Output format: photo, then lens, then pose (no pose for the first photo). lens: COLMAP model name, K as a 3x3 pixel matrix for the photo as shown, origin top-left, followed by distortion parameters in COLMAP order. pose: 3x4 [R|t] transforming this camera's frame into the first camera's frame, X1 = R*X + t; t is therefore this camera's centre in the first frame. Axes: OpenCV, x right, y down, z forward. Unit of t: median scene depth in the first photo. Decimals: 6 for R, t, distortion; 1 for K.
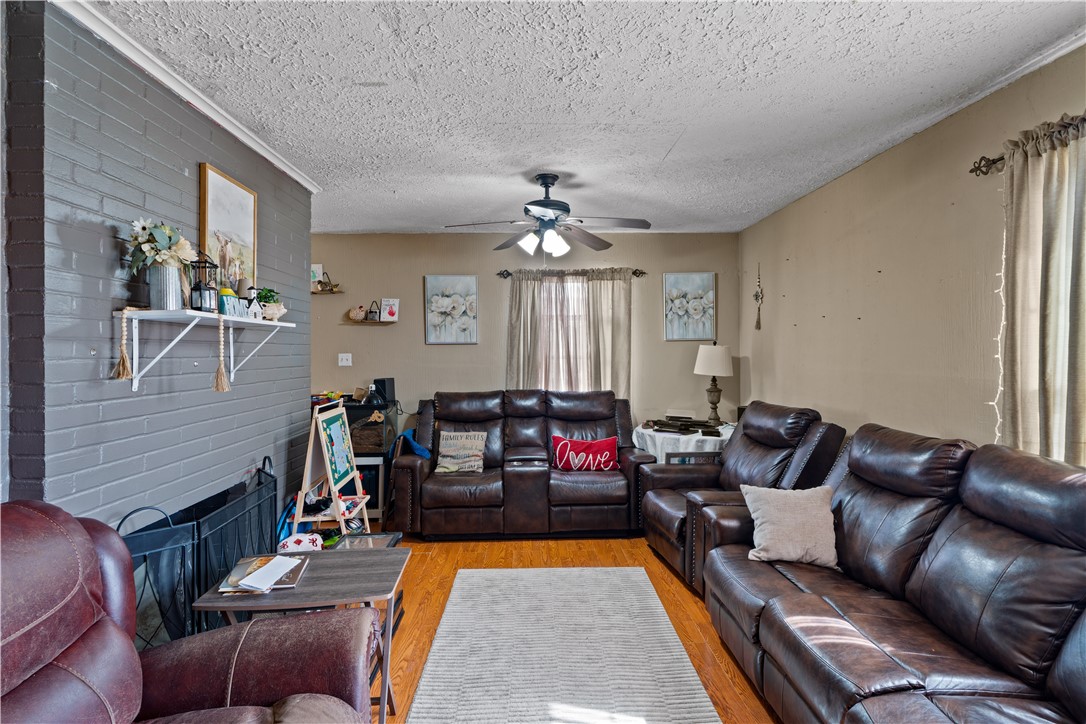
lens RADIAL K [[567.3, 0, 547.0], [0, 567.3, 360.7], [0, 0, 1]] dist [-0.002842, 0.001081]
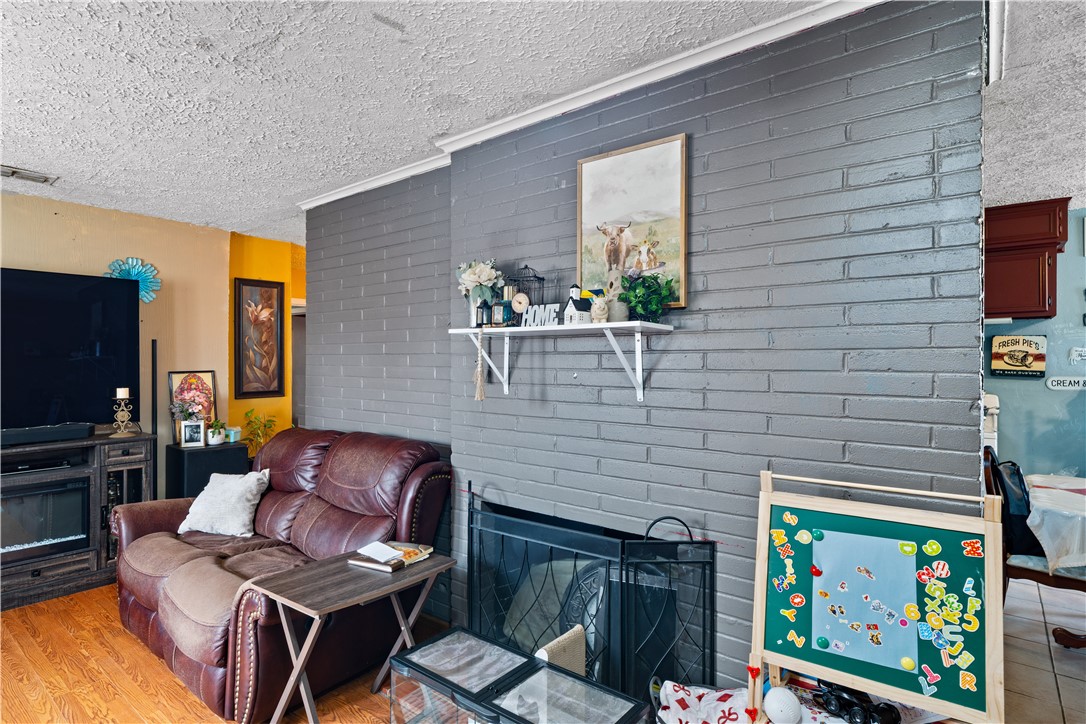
lens RADIAL K [[567.3, 0, 547.1], [0, 567.3, 359.1], [0, 0, 1]] dist [-0.002842, 0.001081]
pose [[-0.653770, -0.003889, -0.756683, 0.155530], [-0.011036, 0.999929, 0.004396, -0.028867], [0.756612, 0.011225, -0.653767, 1.811698]]
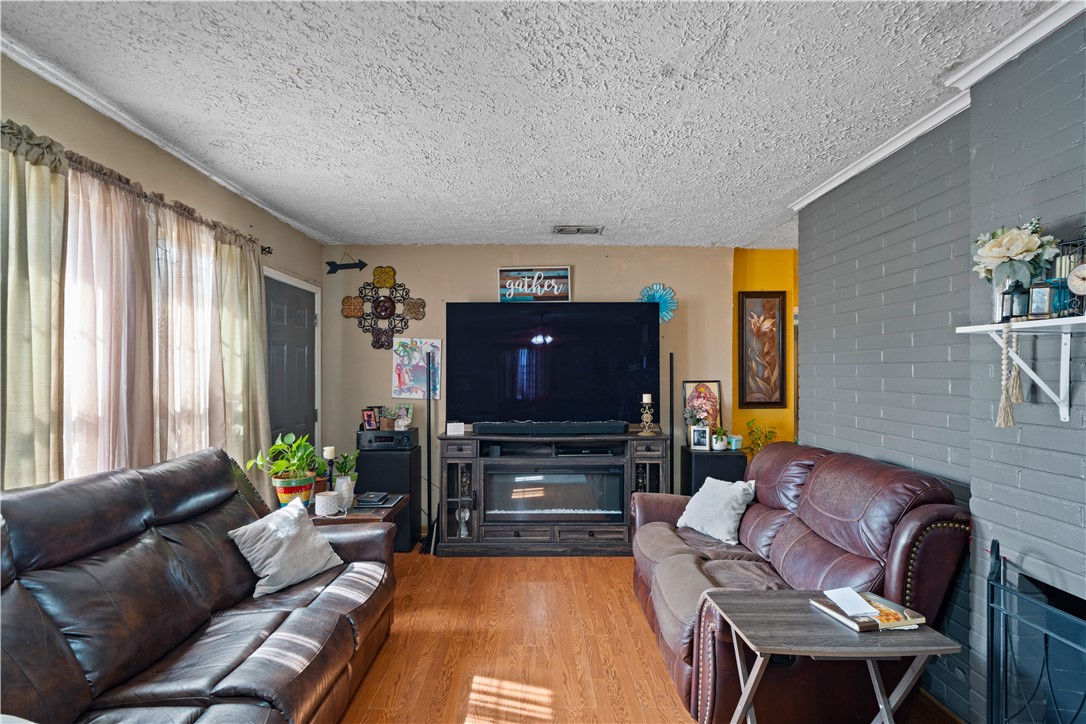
lens RADIAL K [[567.3, 0, 546.9], [0, 567.3, 372.2], [0, 0, 1]] dist [-0.002842, 0.001081]
pose [[-0.999508, -0.003629, 0.031144, -0.000937], [-0.003214, 0.999906, 0.013363, -0.024952], [-0.031190, 0.013257, -0.999426, 1.771042]]
